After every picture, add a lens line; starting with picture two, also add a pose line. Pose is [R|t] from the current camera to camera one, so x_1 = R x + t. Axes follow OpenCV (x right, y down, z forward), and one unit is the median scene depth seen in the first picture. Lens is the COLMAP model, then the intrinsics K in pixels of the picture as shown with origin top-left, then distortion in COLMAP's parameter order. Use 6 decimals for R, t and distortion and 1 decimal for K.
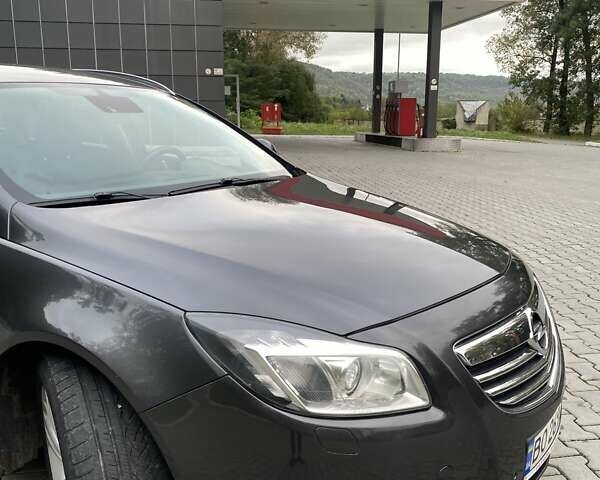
lens RADIAL K [[617.0, 0, 300.0], [0, 617.0, 240.0], [0, 0, 1]] dist [0.015040, -0.008810]
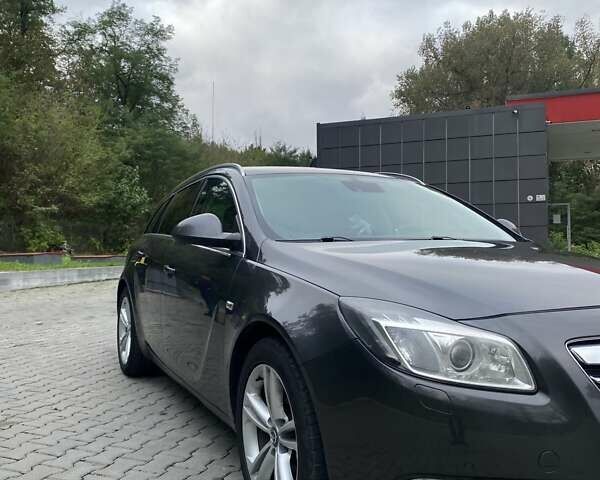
lens RADIAL K [[617.0, 0, 300.0], [0, 617.0, 240.0], [0, 0, 1]] dist [0.015040, -0.008810]
pose [[0.849041, -0.022905, -0.527830, 0.409258], [-0.100195, 0.973949, -0.203432, 0.251403], [0.518739, 0.225608, 0.824628, -0.164468]]
